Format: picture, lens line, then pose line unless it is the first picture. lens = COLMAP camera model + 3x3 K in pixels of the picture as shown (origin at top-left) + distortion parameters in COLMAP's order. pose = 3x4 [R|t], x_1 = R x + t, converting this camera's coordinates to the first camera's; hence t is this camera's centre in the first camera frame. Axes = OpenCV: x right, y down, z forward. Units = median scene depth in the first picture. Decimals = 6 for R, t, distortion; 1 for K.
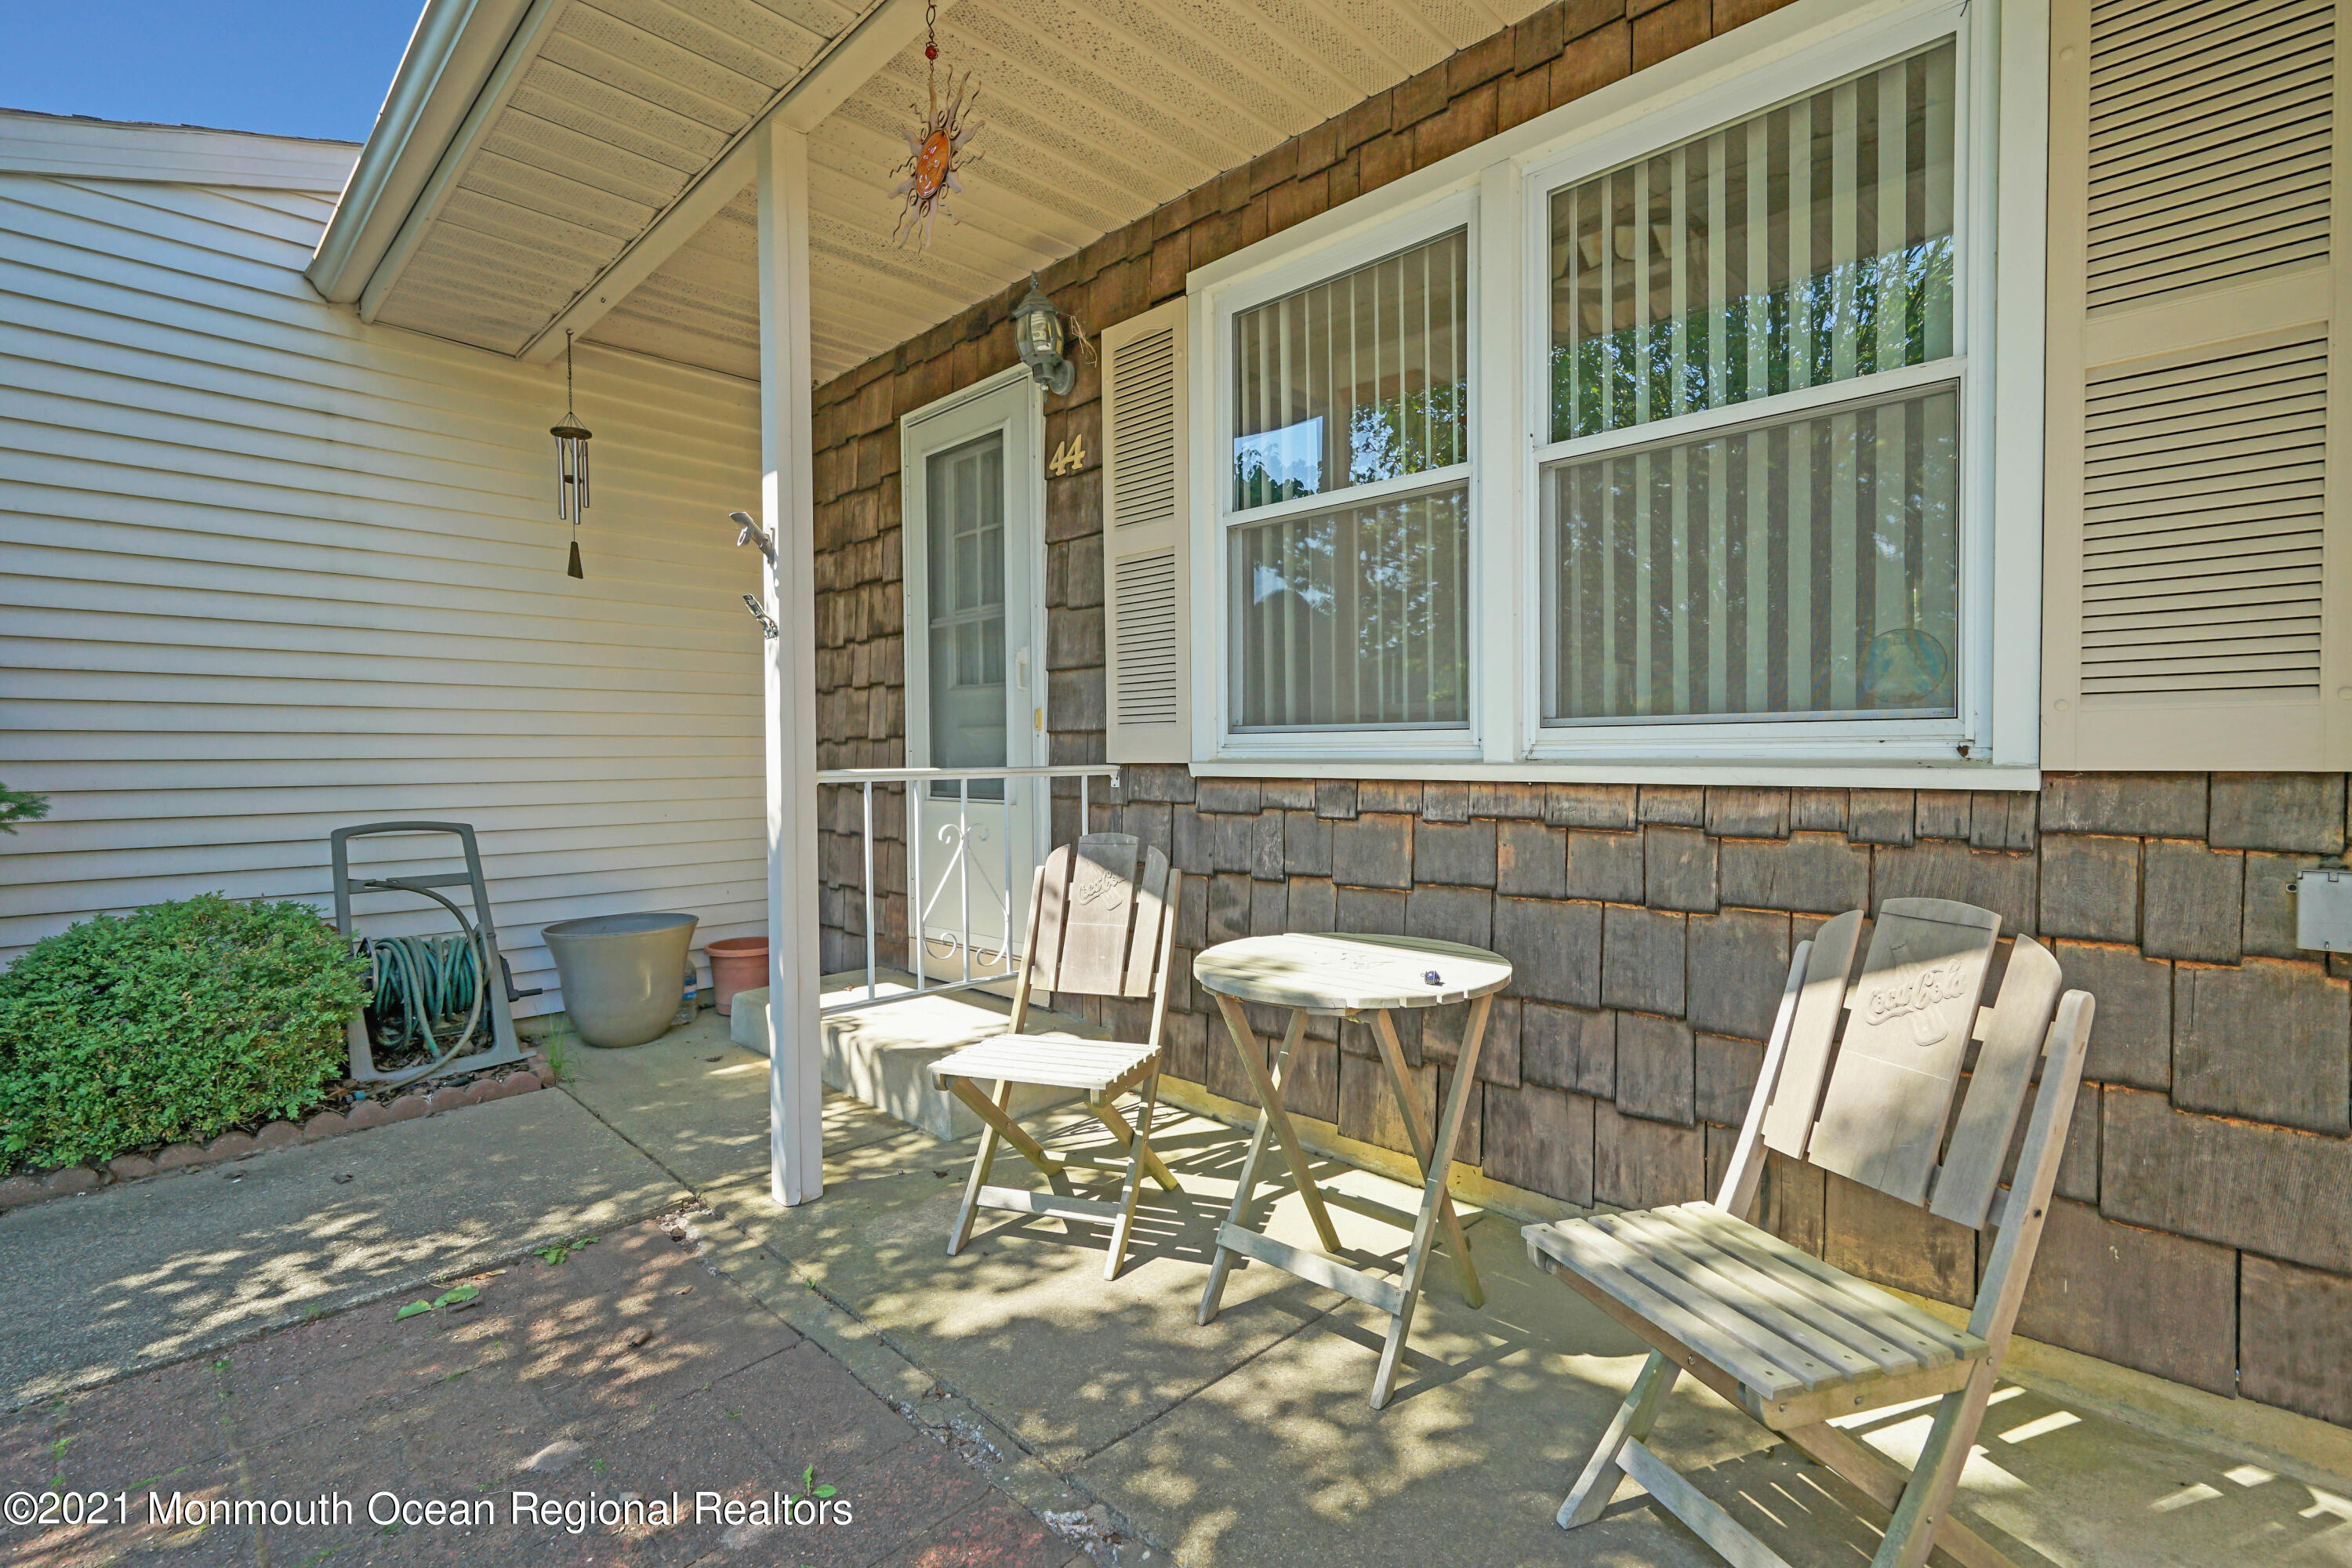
lens RADIAL K [[1069.3, 0, 1175.8], [0, 1069.3, 769.0], [0, 0, 1]] dist [-0.000728, 0.000705]
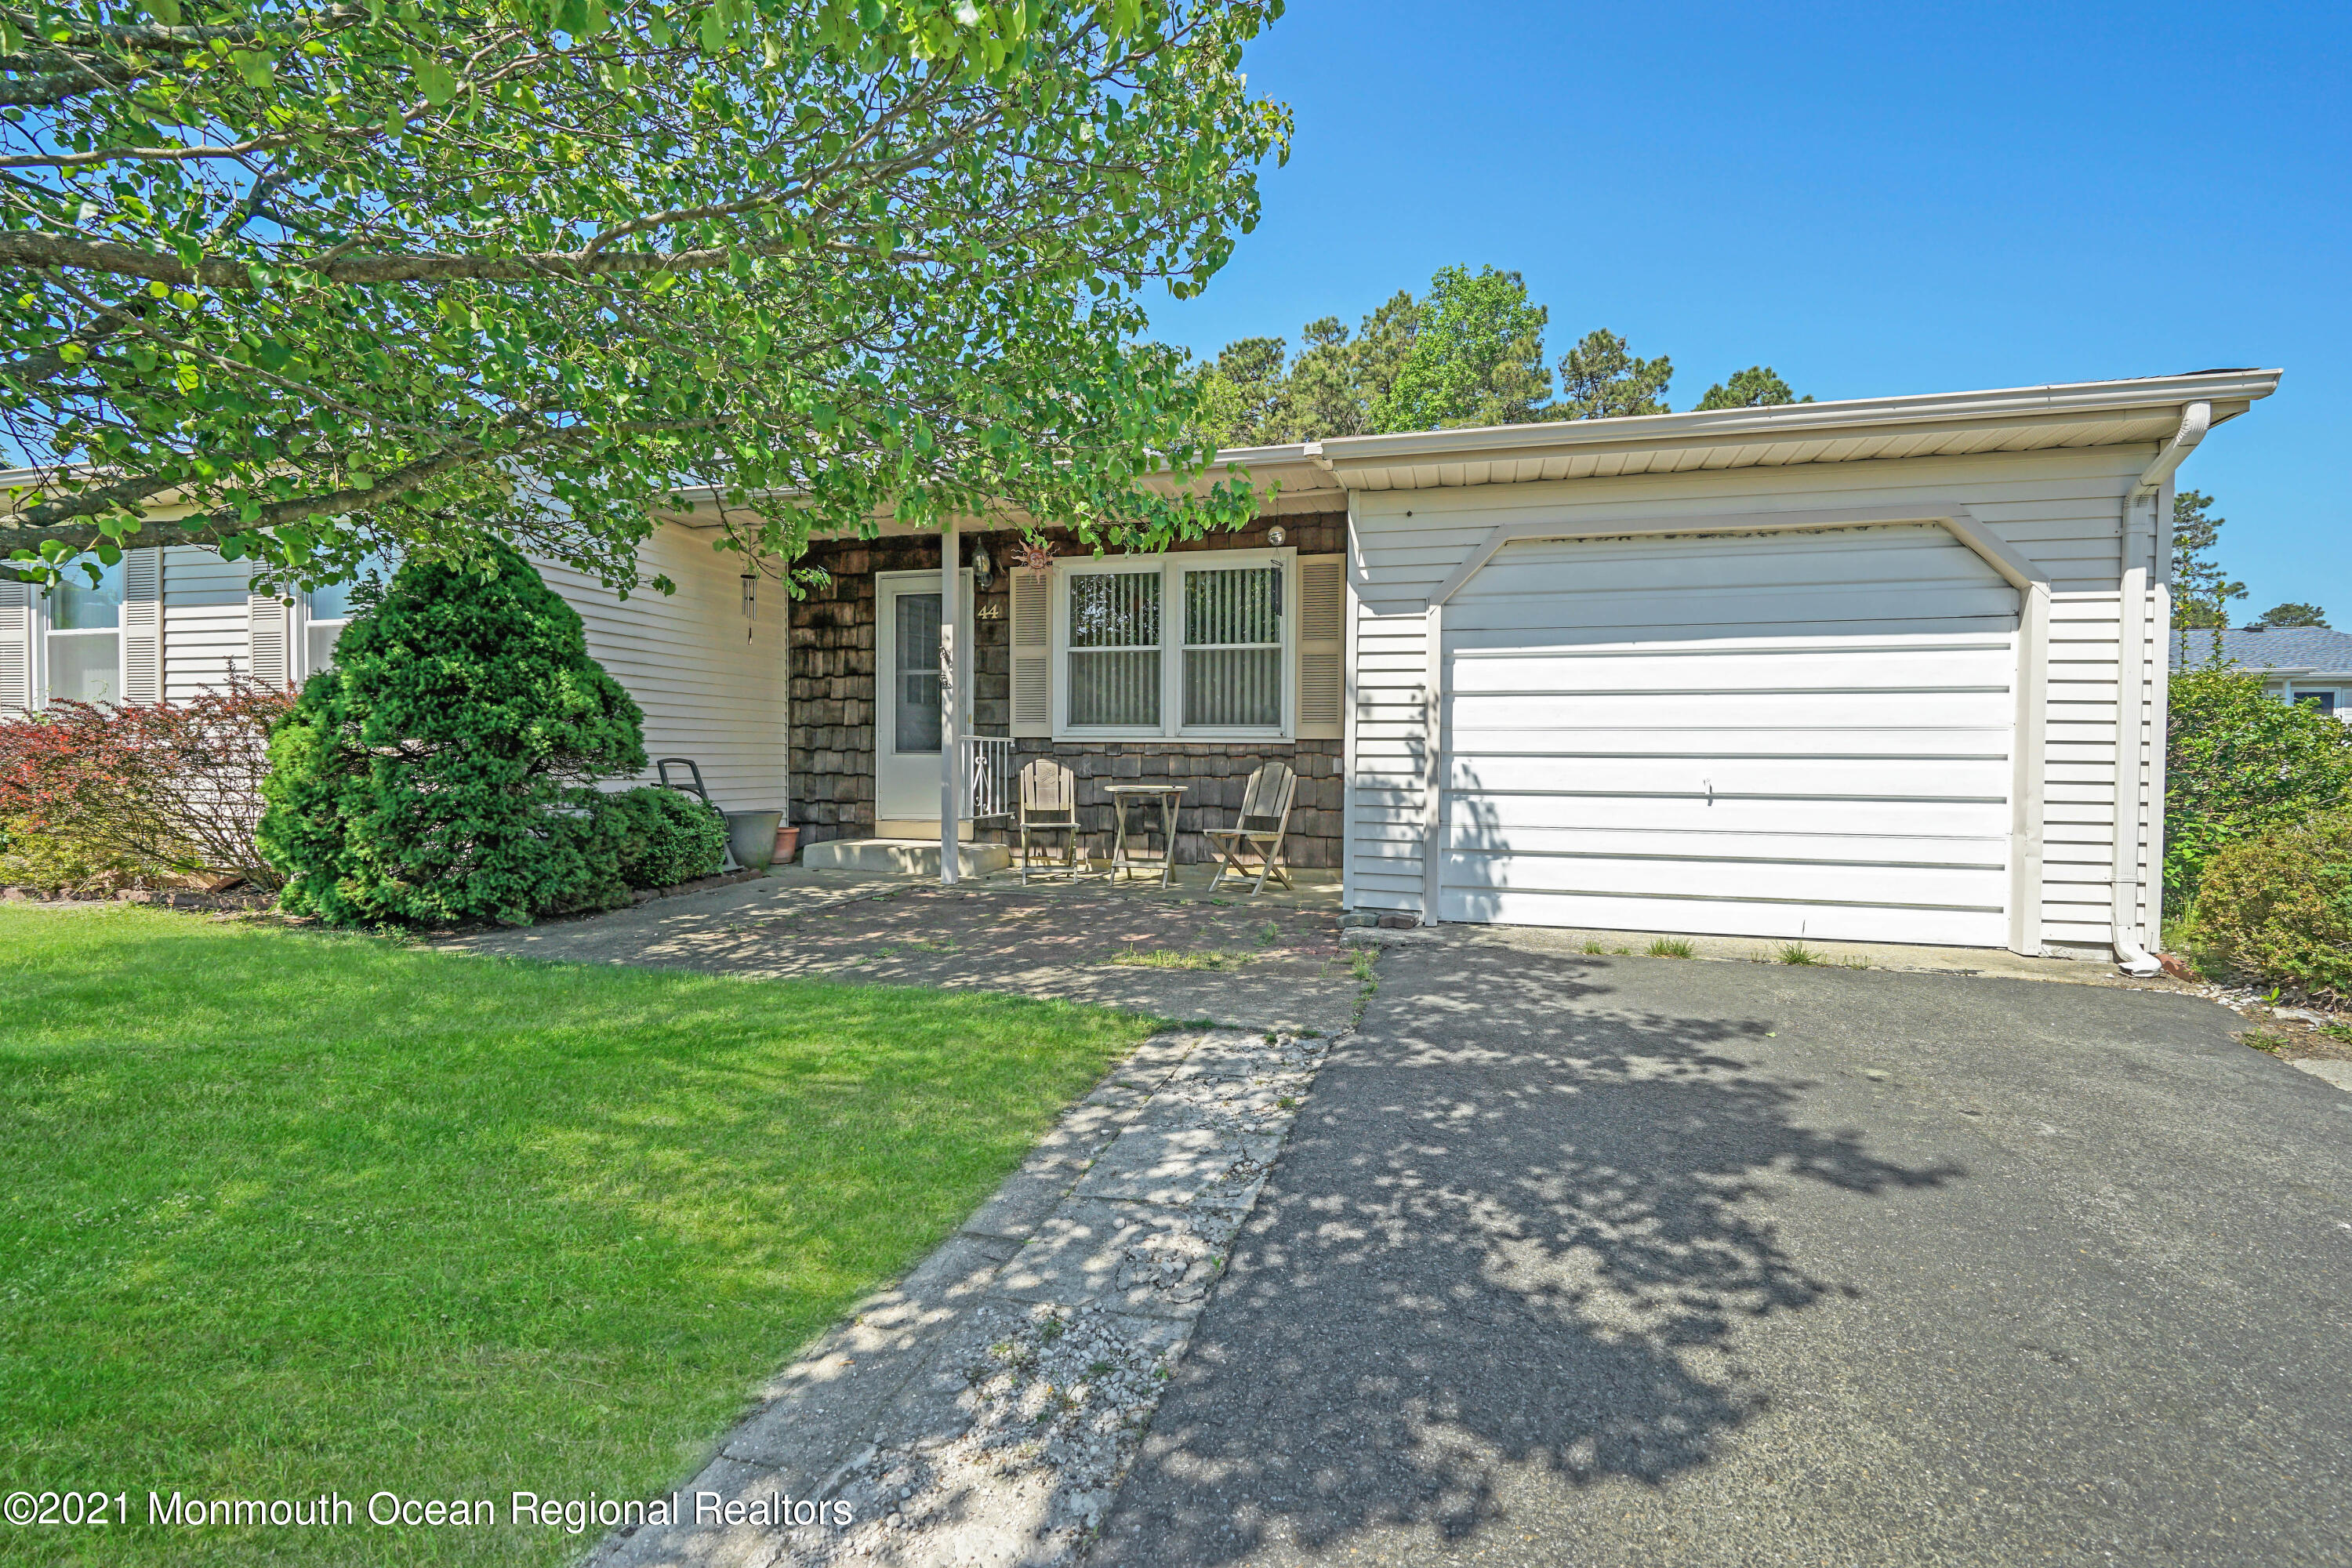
lens RADIAL K [[1069.3, 0, 1169.7], [0, 1069.3, 783.8], [0, 0, 1]] dist [-0.000728, 0.000705]
pose [[0.880308, -0.000996, 0.474401, -0.927542], [-0.006191, 0.999889, 0.013586, 0.068019], [-0.474362, -0.014897, 0.880204, -1.407182]]
